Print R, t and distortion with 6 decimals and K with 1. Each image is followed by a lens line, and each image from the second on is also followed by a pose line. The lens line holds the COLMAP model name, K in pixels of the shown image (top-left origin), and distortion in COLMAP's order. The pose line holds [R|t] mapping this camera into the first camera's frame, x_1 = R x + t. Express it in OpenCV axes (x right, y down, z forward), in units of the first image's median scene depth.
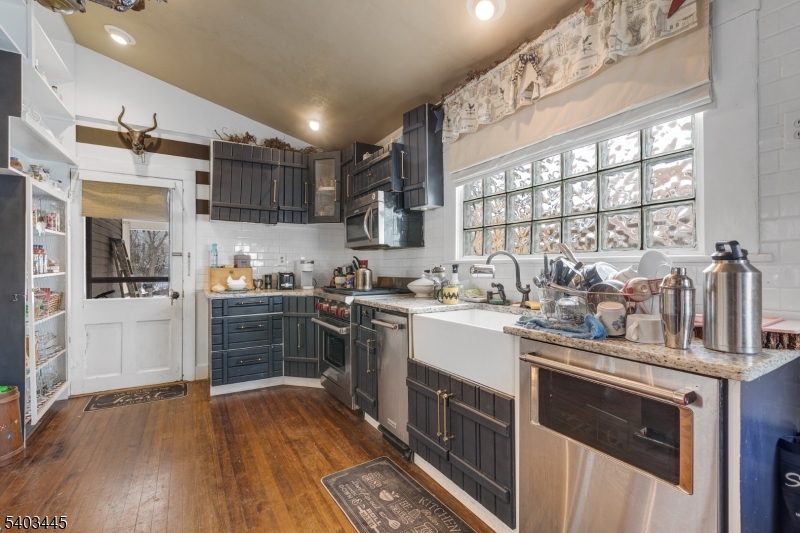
lens RADIAL K [[350.3, 0, 400.0], [0, 350.3, 266.5], [0, 0, 1]] dist [0.000197, 0.000016]
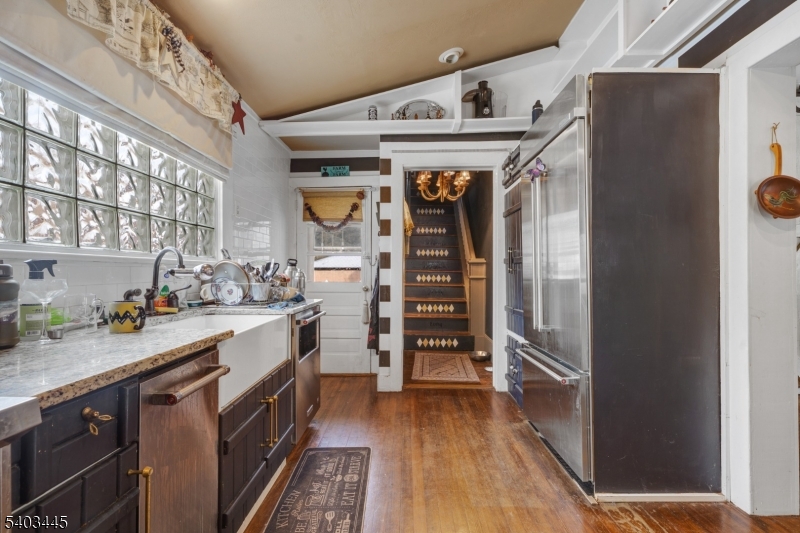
lens RADIAL K [[350.3, 0, 400.0], [0, 350.3, 266.5], [0, 0, 1]] dist [0.000197, 0.000016]
pose [[-0.843471, 0.008096, 0.537114, -0.708152], [0.000622, 0.999900, -0.014094, 0.015352], [-0.537175, -0.011553, -0.843392, 1.667855]]
